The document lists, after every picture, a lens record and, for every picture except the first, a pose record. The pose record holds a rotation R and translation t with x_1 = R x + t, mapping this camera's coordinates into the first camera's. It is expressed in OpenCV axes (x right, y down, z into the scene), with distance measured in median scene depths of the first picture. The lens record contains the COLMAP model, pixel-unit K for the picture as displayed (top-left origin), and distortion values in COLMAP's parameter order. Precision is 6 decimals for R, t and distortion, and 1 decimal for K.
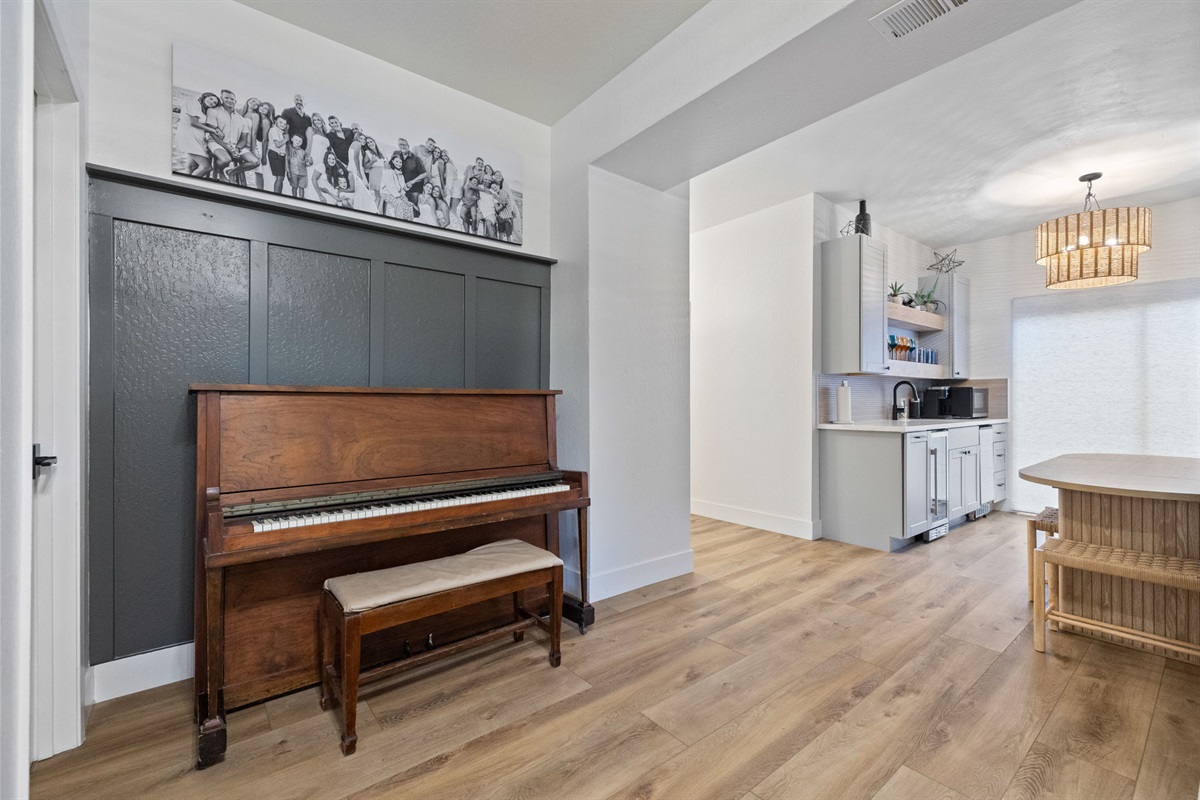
lens RADIAL K [[511.6, 0, 595.3], [0, 511.6, 400.2], [0, 0, 1]] dist [0.003538, -0.000038]
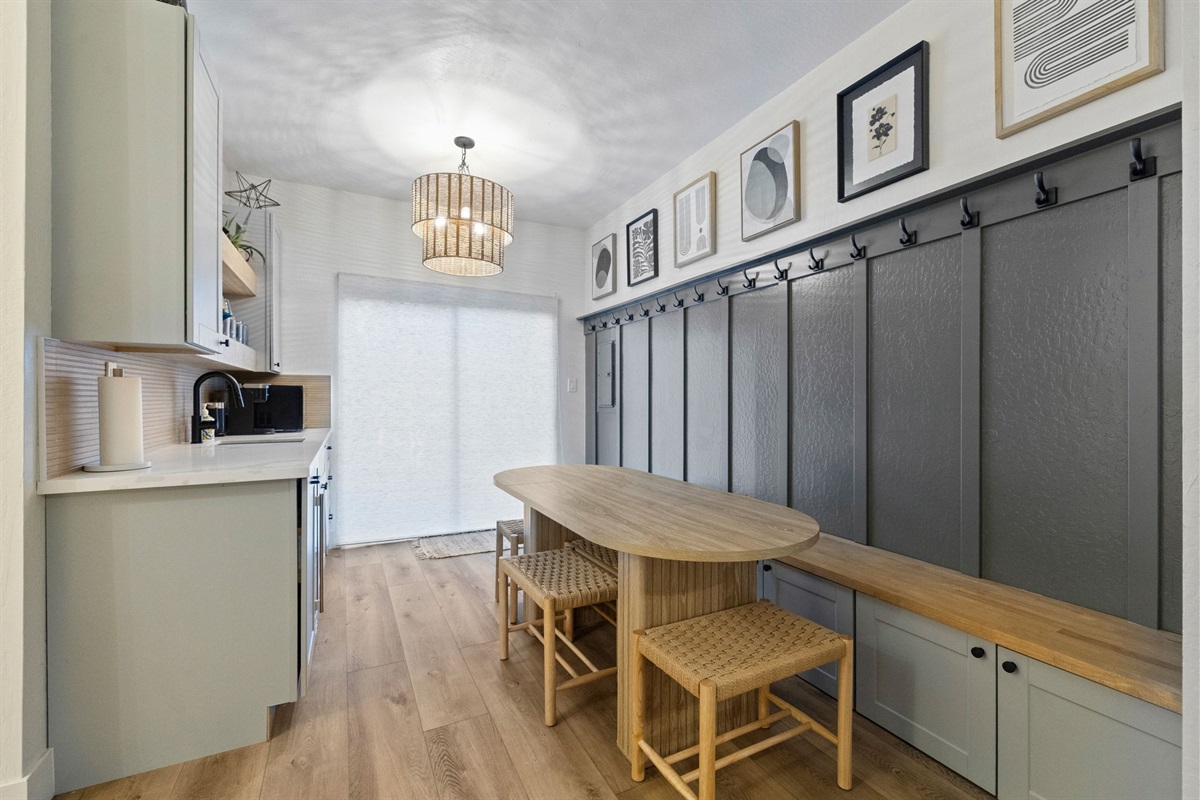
lens RADIAL K [[511.6, 0, 613.2], [0, 511.6, 399.6], [0, 0, 1]] dist [0.003538, -0.000038]
pose [[0.191133, -0.001156, 0.981564, 0.198918], [-0.002029, 0.999997, 0.001573, -0.012514], [-0.981562, -0.002292, 0.191130, 0.663658]]
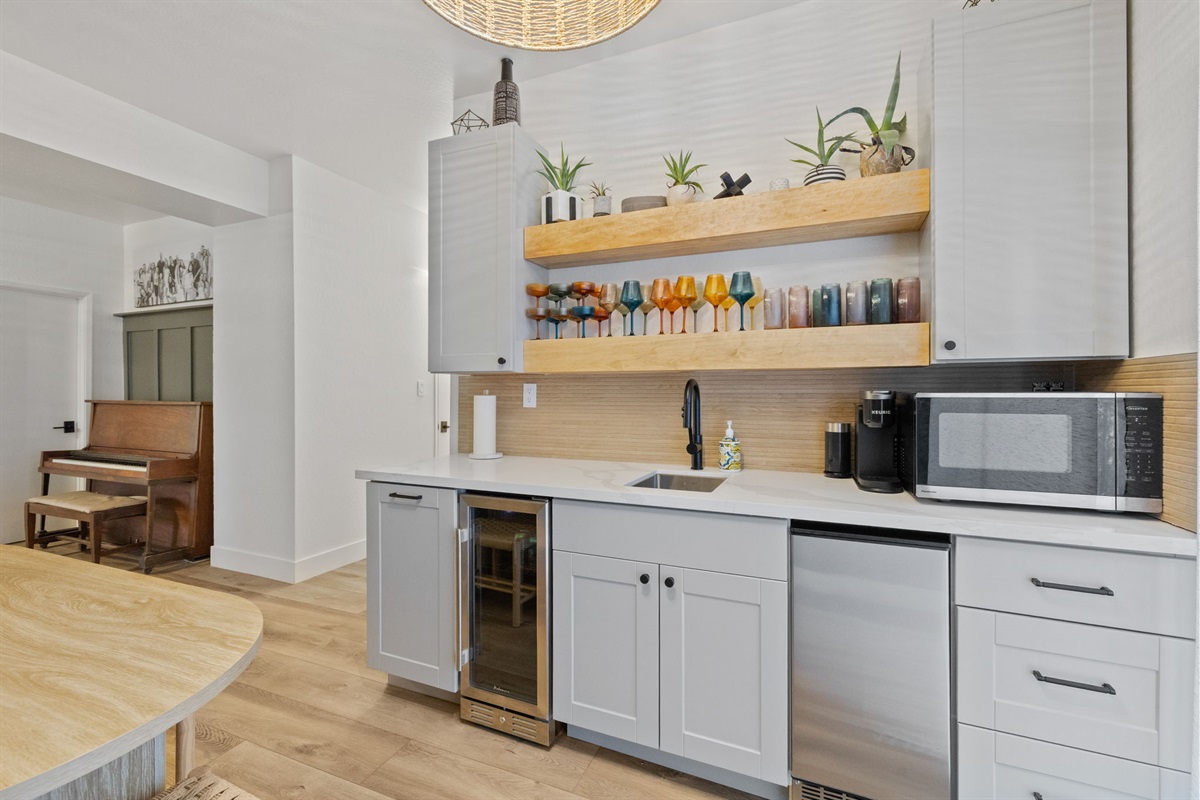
lens RADIAL K [[511.6, 0, 597.6], [0, 511.6, 391.6], [0, 0, 1]] dist [0.003538, -0.000038]
pose [[0.477135, 0.003751, -0.878822, 1.311034], [0.000053, 0.999991, 0.004297, -0.042068], [0.878830, -0.002097, 0.477131, 1.016717]]
